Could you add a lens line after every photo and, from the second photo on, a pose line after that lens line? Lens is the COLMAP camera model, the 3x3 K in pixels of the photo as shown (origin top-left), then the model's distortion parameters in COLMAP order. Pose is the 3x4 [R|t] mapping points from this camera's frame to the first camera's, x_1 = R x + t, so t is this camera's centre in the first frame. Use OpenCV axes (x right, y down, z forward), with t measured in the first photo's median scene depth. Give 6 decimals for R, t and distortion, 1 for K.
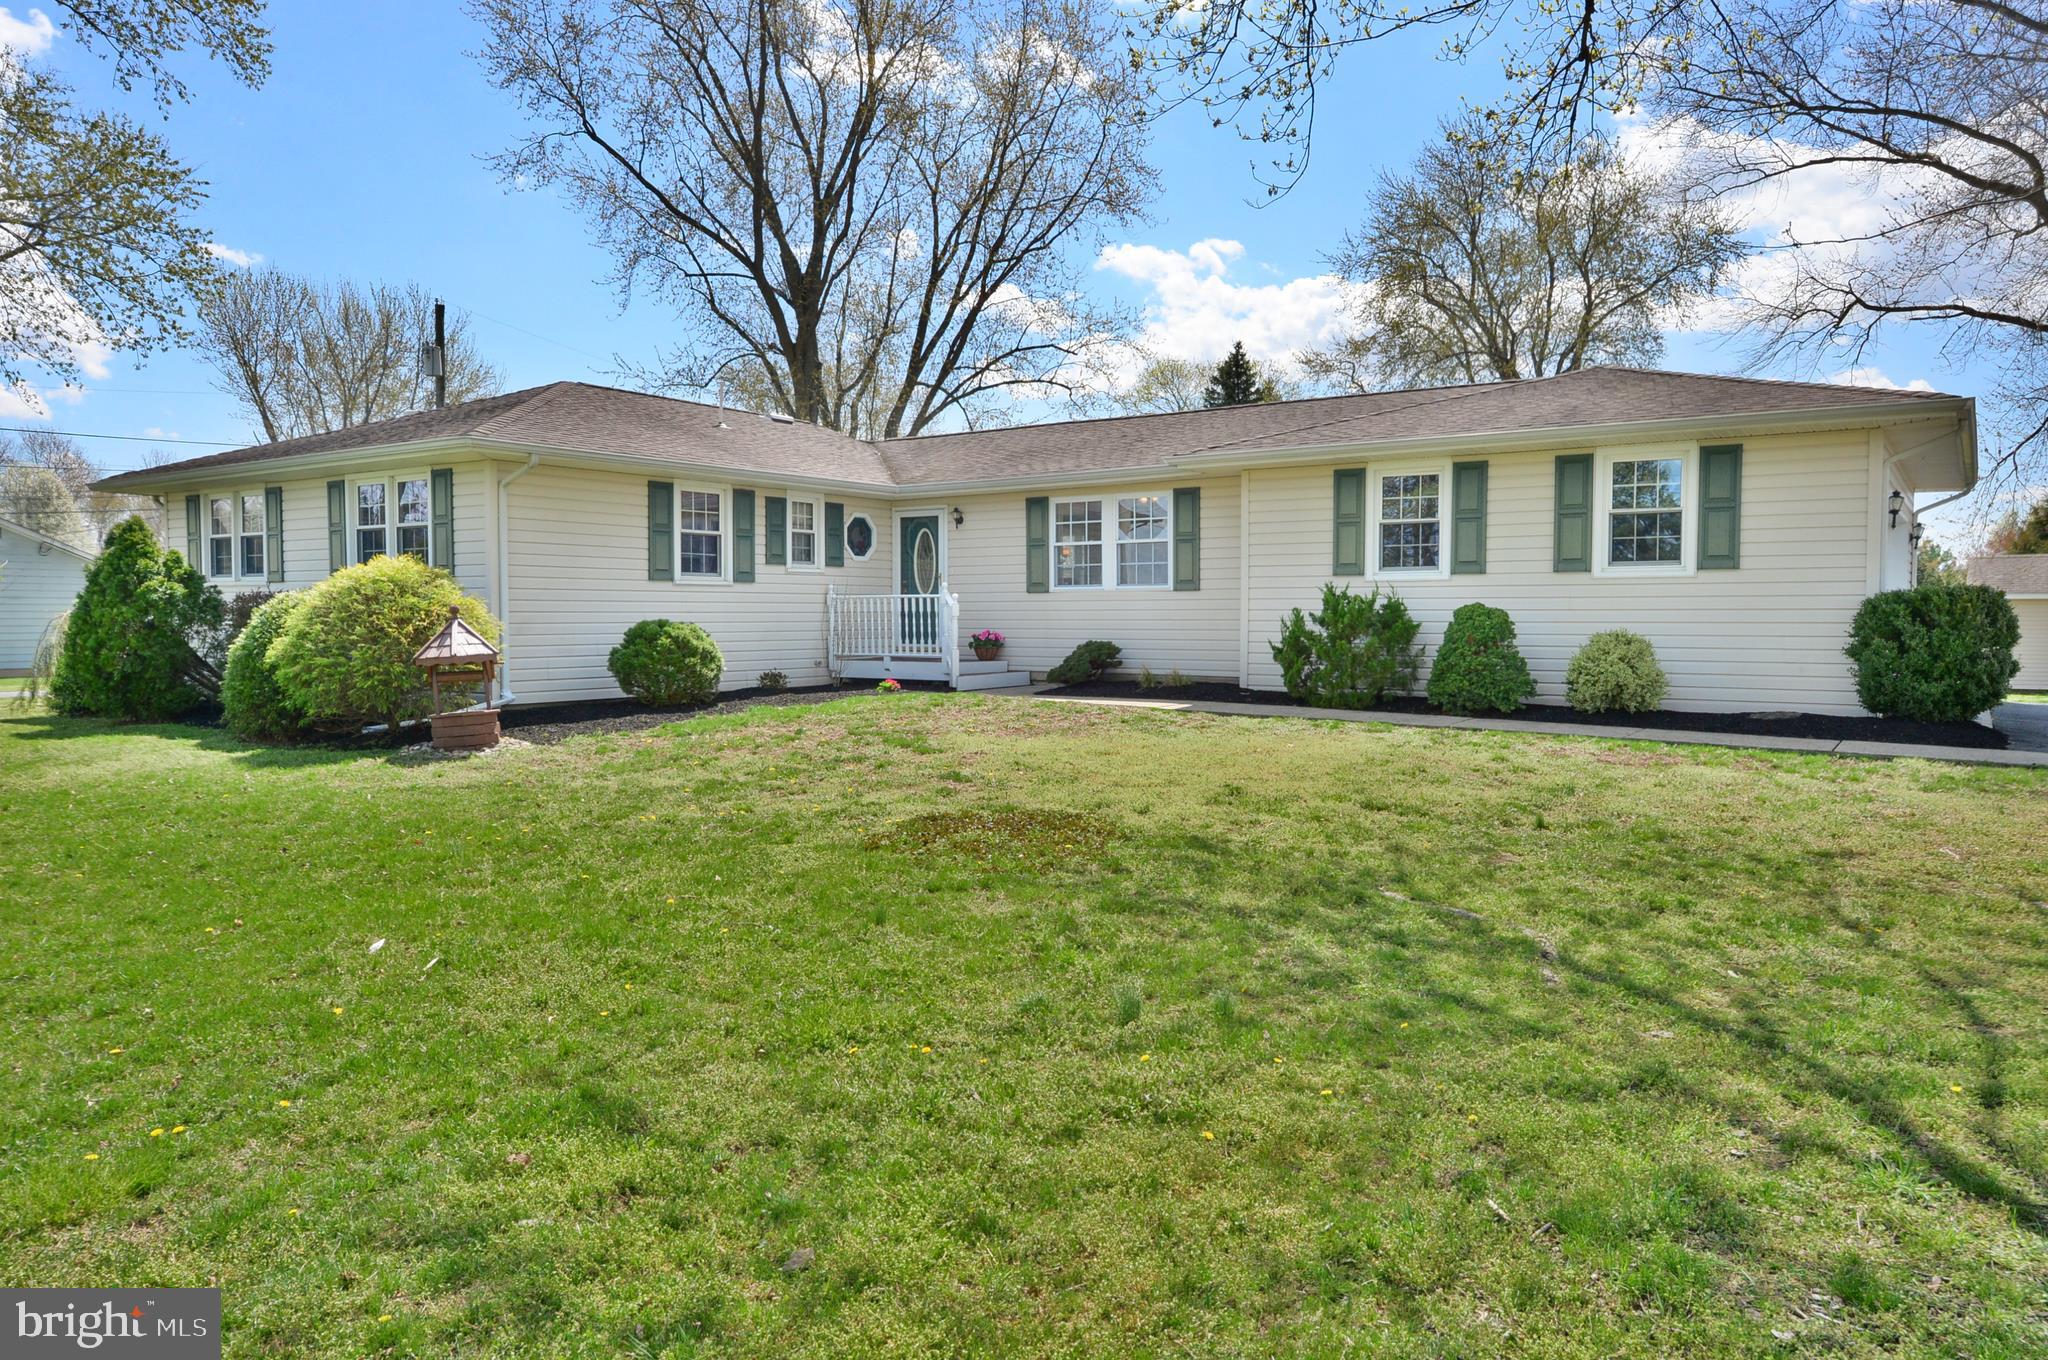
lens RADIAL K [[1387.7, 0, 1036.3], [0, 1387.7, 691.3], [0, 0, 1]] dist [0.001687, 0.000405]
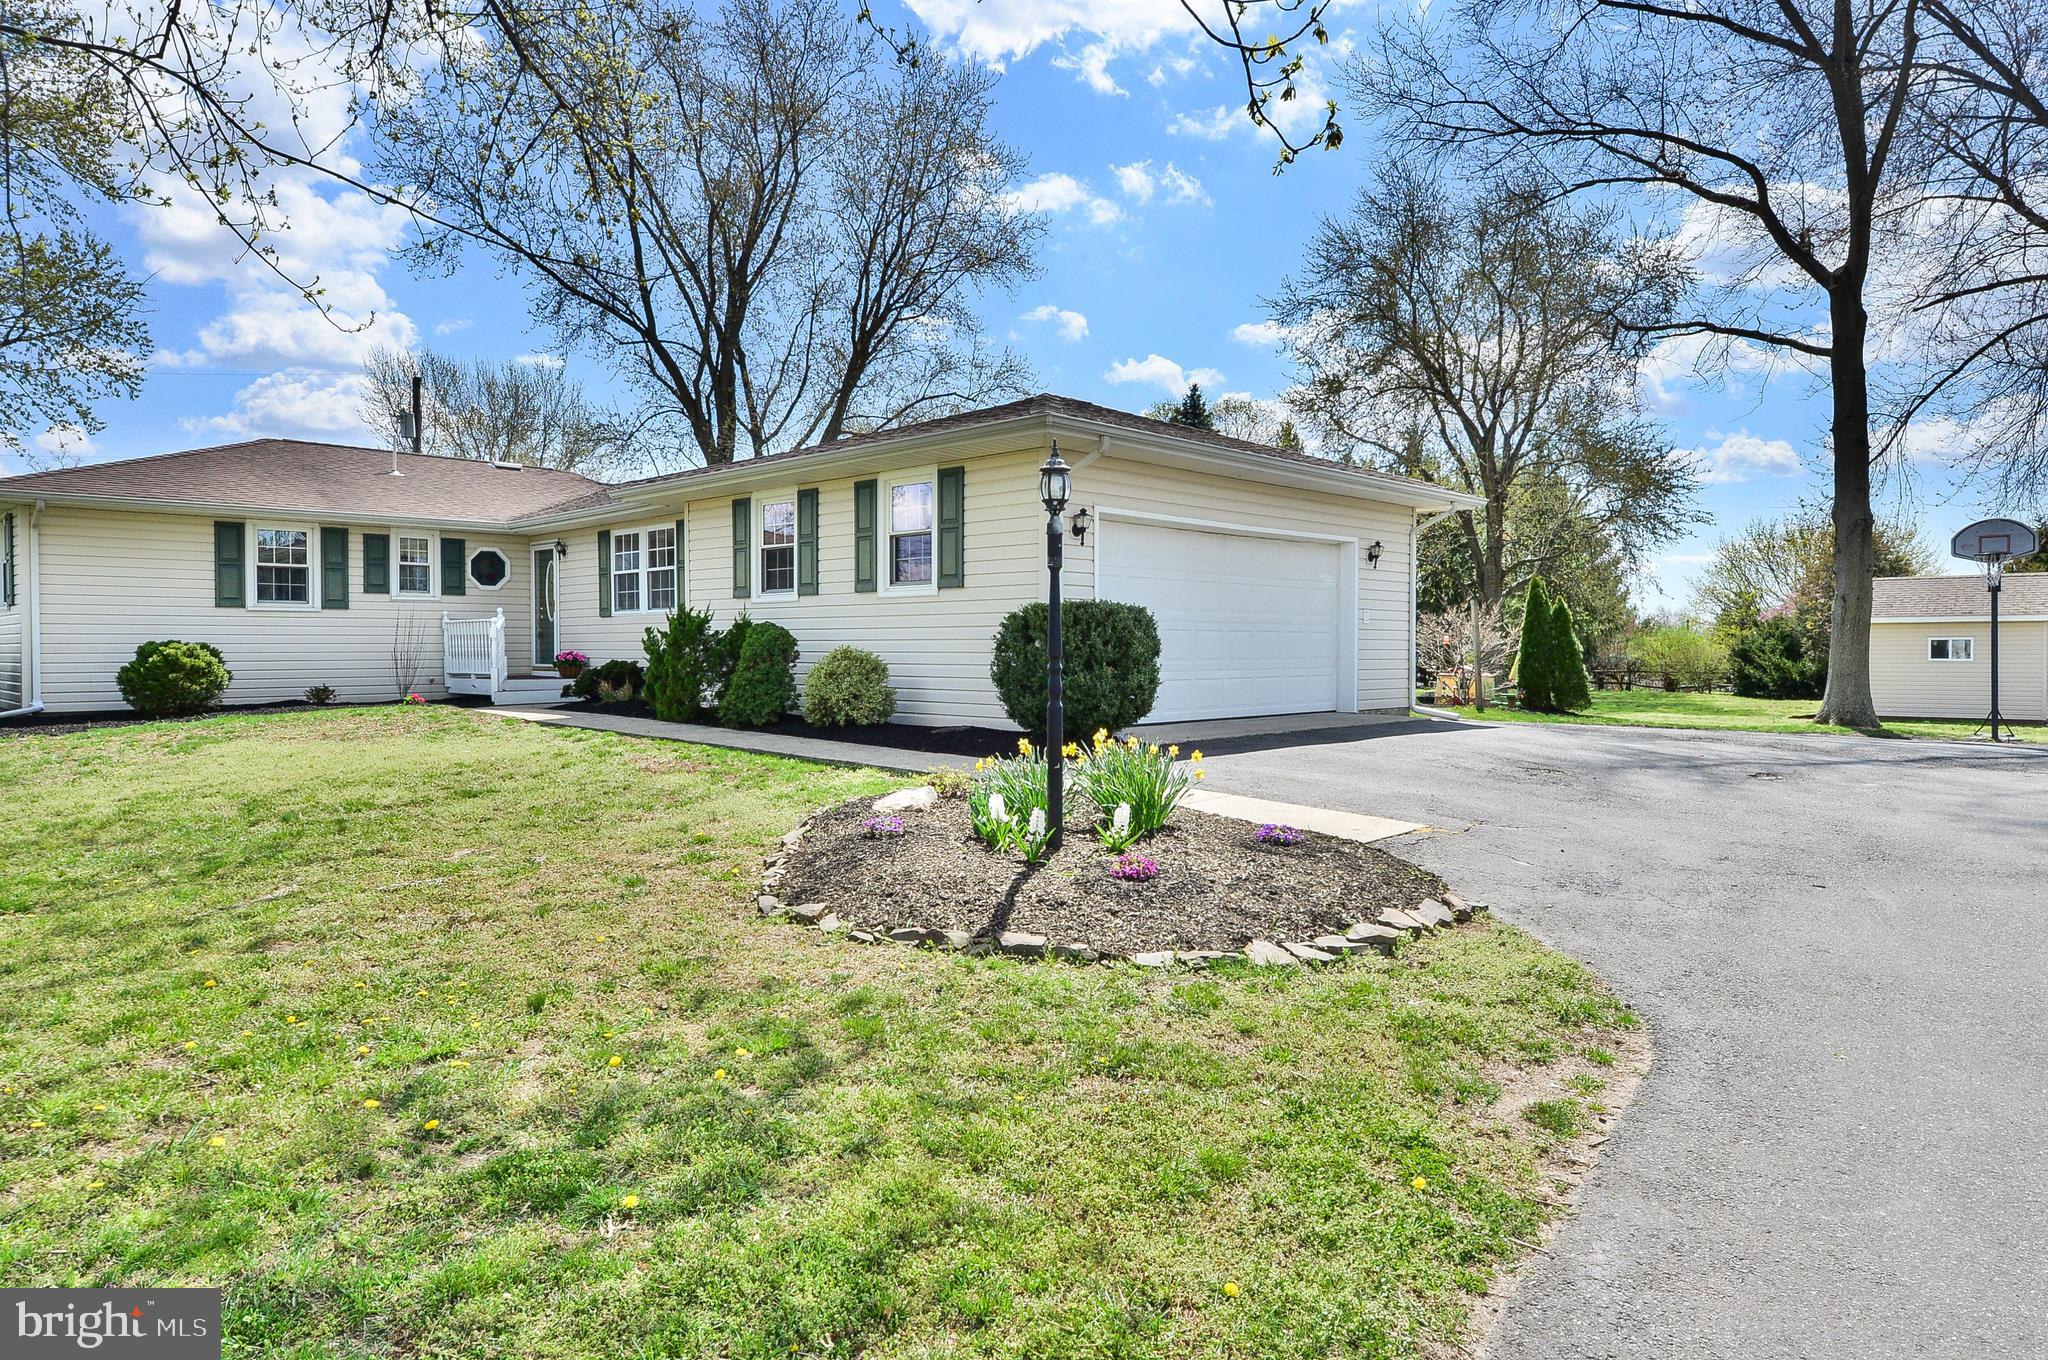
lens RADIAL K [[1289.7, 0, 1005.0], [0, 1289.7, 661.9], [0, 0, 1]] dist [0.004904, 0.000634]
pose [[0.985874, 0.000799, -0.167484, 0.510370], [-0.007918, 0.999093, -0.041838, 0.004800], [0.167299, 0.042573, 0.984987, 0.050417]]
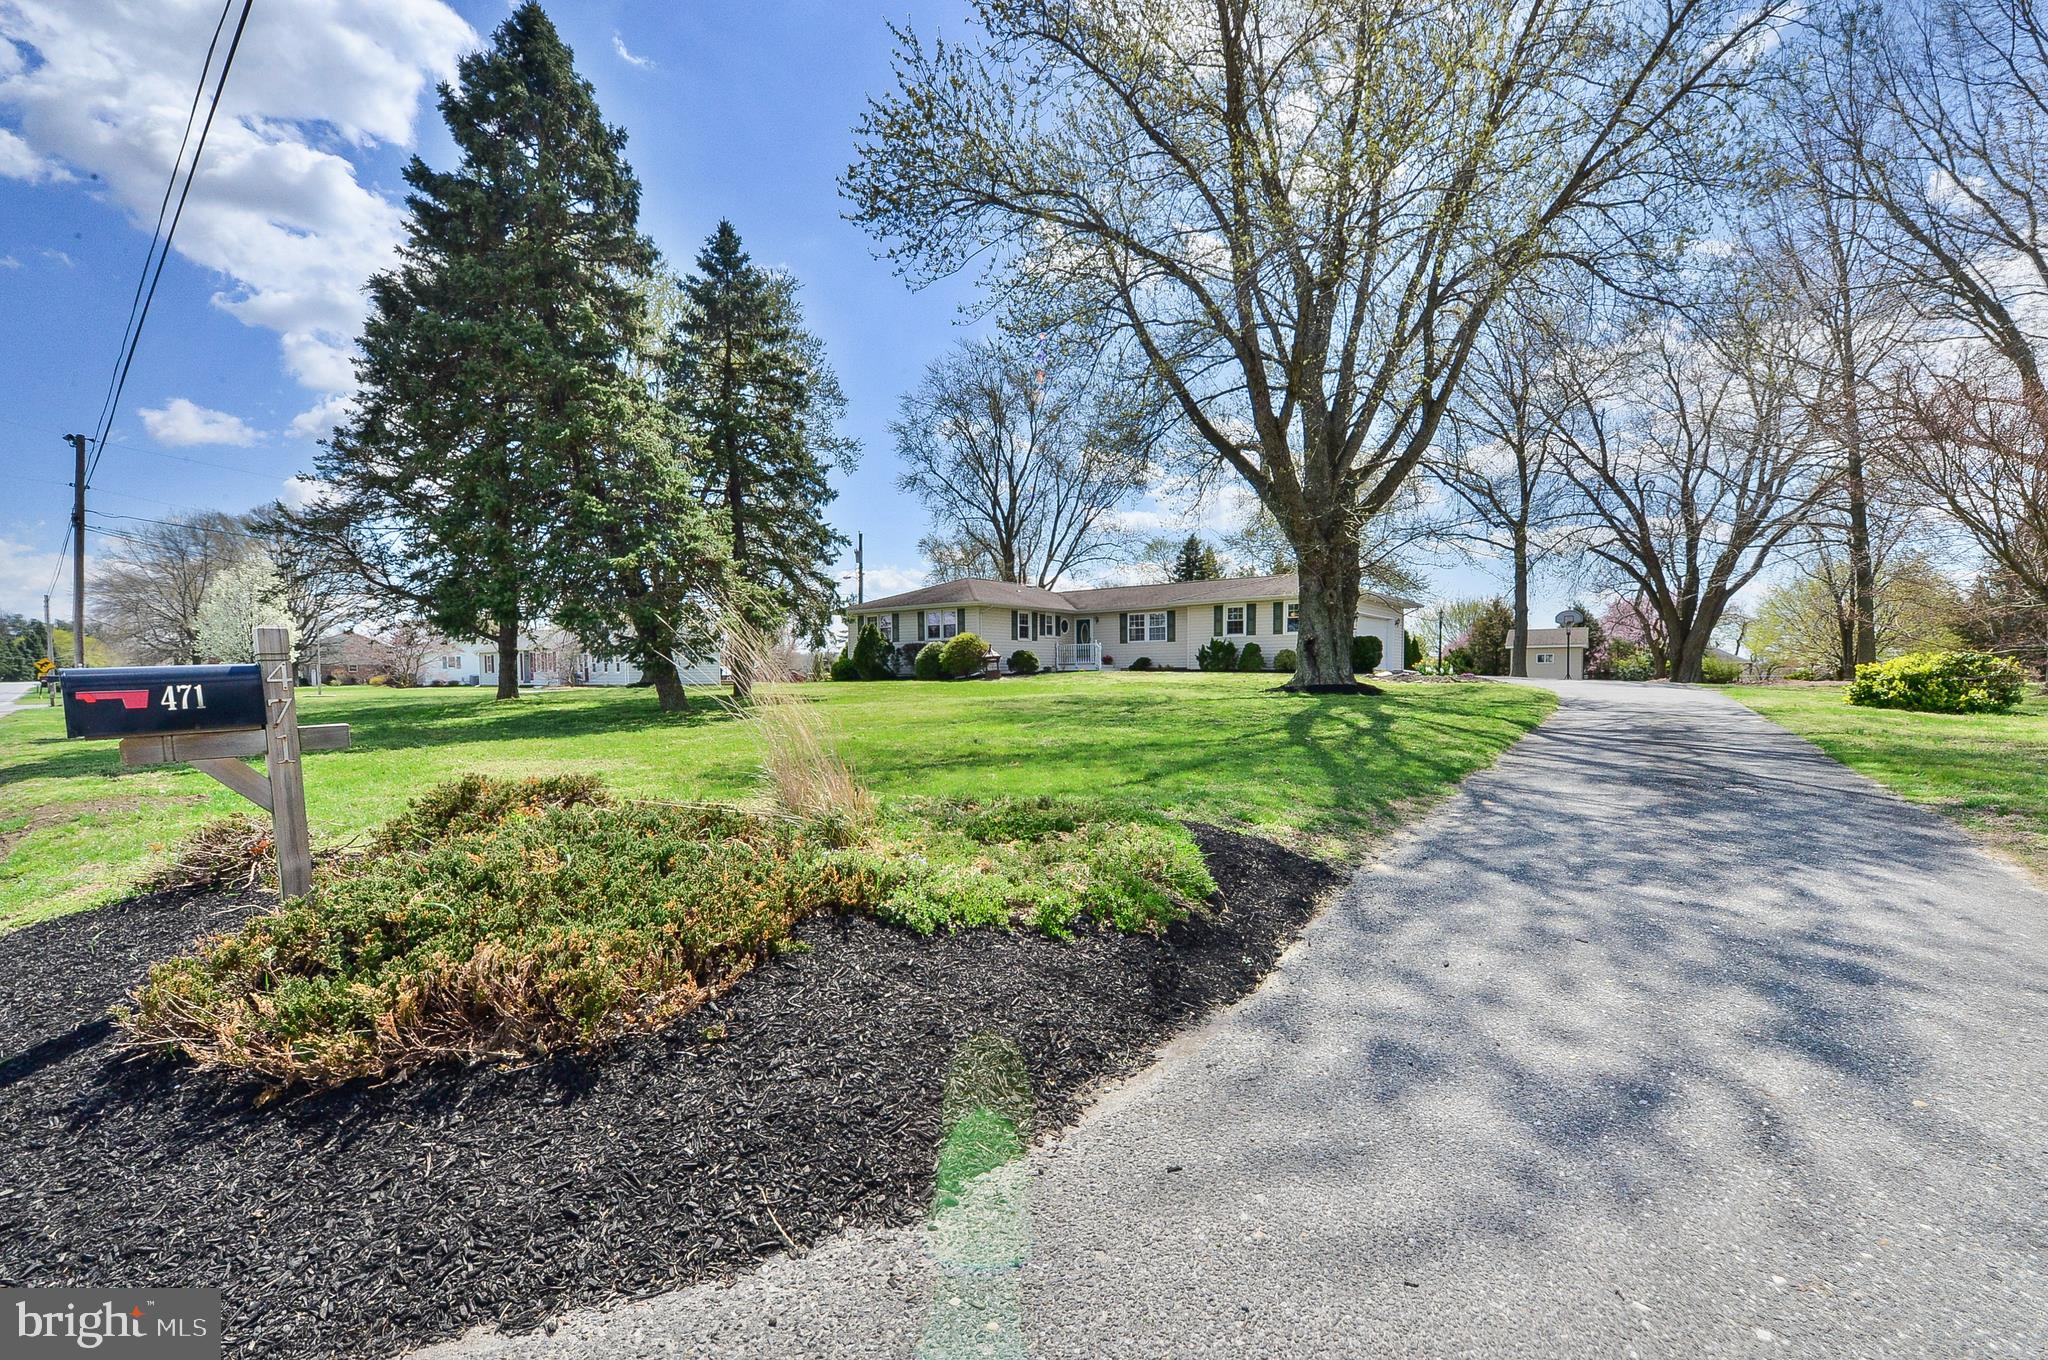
lens RADIAL K [[846.4, 0, 1001.1], [0, 846.4, 714.6], [0, 0, 1]] dist [-0.019251, -0.001133]
pose [[0.996456, -0.001604, -0.084096, -0.121852], [0.001155, 0.999985, -0.005388, 0.108066], [0.084103, 0.005272, 0.996443, -1.005974]]
